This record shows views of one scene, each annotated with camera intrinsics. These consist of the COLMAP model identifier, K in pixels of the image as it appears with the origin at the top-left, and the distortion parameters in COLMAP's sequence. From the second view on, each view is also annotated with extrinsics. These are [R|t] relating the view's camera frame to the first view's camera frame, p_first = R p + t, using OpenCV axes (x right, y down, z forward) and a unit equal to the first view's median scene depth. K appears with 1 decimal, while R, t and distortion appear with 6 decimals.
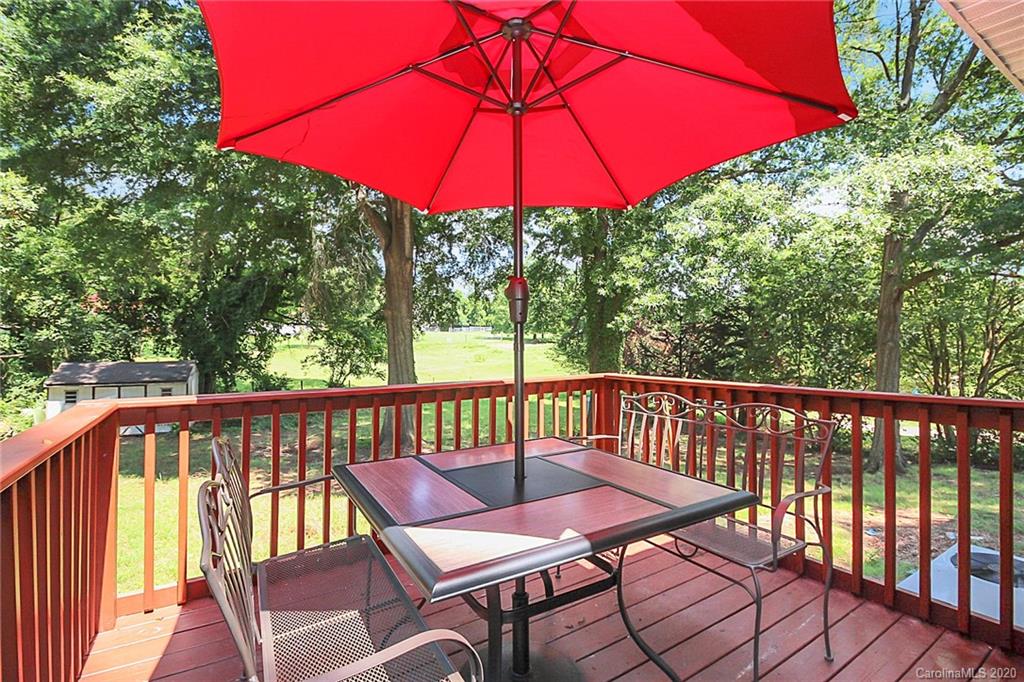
lens RADIAL K [[475.2, 0, 512.3], [0, 475.2, 336.0], [0, 0, 1]] dist [-0.002803, -0.000947]
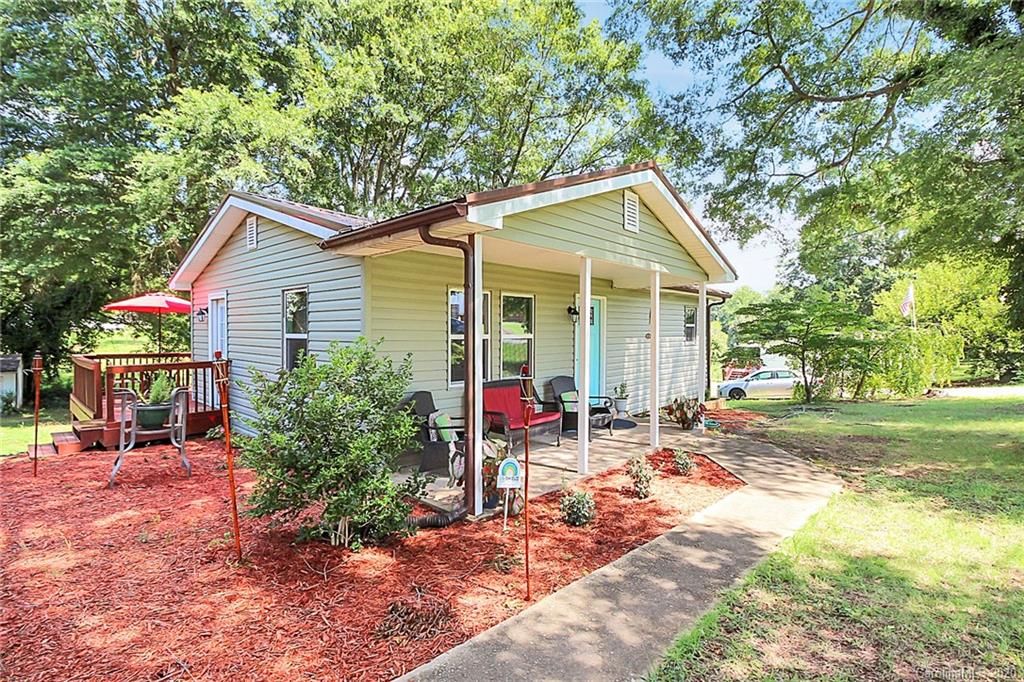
lens RADIAL K [[475.2, 0, 512.3], [0, 475.2, 336.0], [0, 0, 1]] dist [-0.002803, -0.000947]
pose [[0.964785, -0.001337, 0.263037, 0.191786], [-0.002568, 0.999892, 0.014500, -0.014013], [-0.263028, -0.014665, 0.964677, -0.430099]]
